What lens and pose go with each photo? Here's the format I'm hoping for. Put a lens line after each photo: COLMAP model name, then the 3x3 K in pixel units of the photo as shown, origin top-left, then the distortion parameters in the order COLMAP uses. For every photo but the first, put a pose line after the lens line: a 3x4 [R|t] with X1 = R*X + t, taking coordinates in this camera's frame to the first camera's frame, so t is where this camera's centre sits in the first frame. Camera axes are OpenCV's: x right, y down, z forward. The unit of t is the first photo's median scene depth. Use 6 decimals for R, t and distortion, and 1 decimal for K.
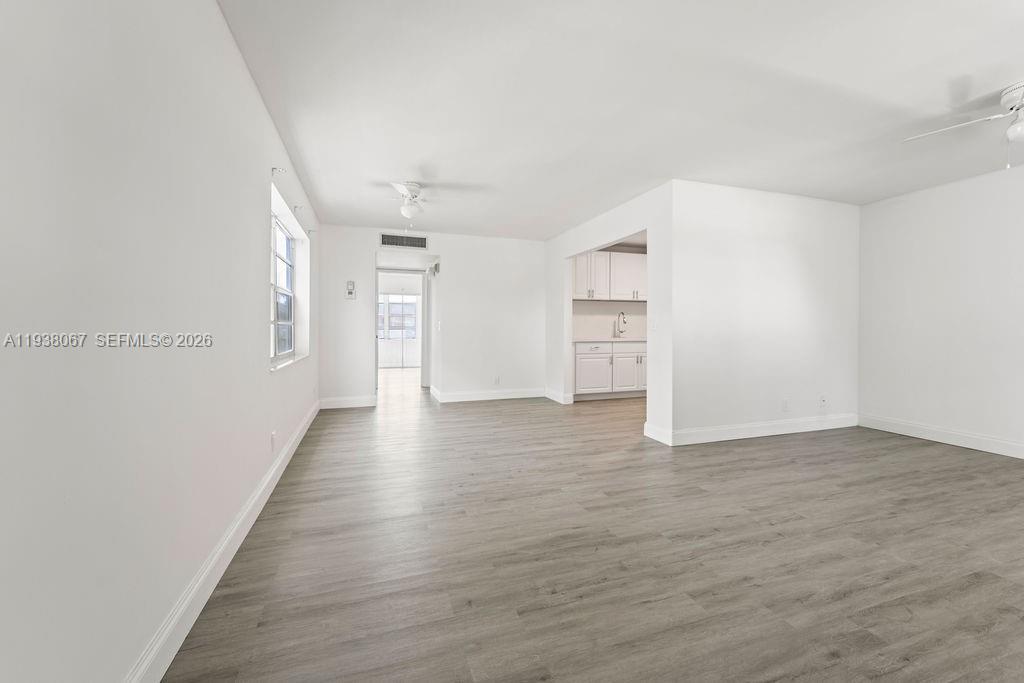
lens RADIAL K [[414.7, 0, 510.9], [0, 414.7, 333.6], [0, 0, 1]] dist [-0.007466, 0.000249]
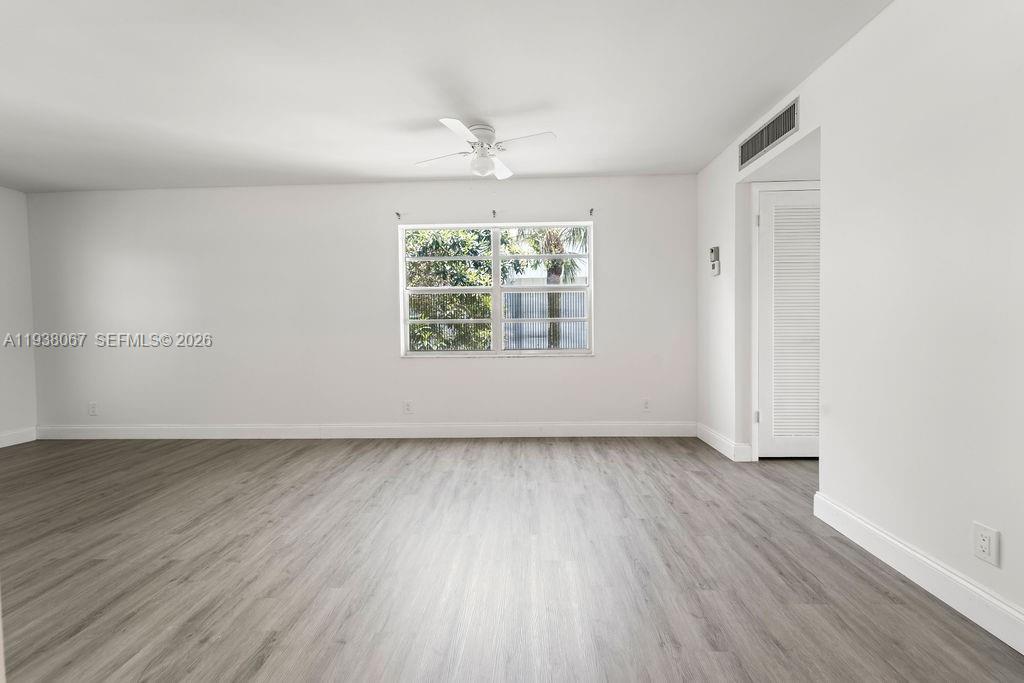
lens RADIAL K [[414.7, 0, 509.9], [0, 414.7, 337.7], [0, 0, 1]] dist [-0.007466, 0.000249]
pose [[-0.373224, 0.026301, -0.927368, 0.603715], [-0.000791, 0.999589, 0.028667, -0.015286], [0.927741, 0.011433, -0.373050, 1.890181]]
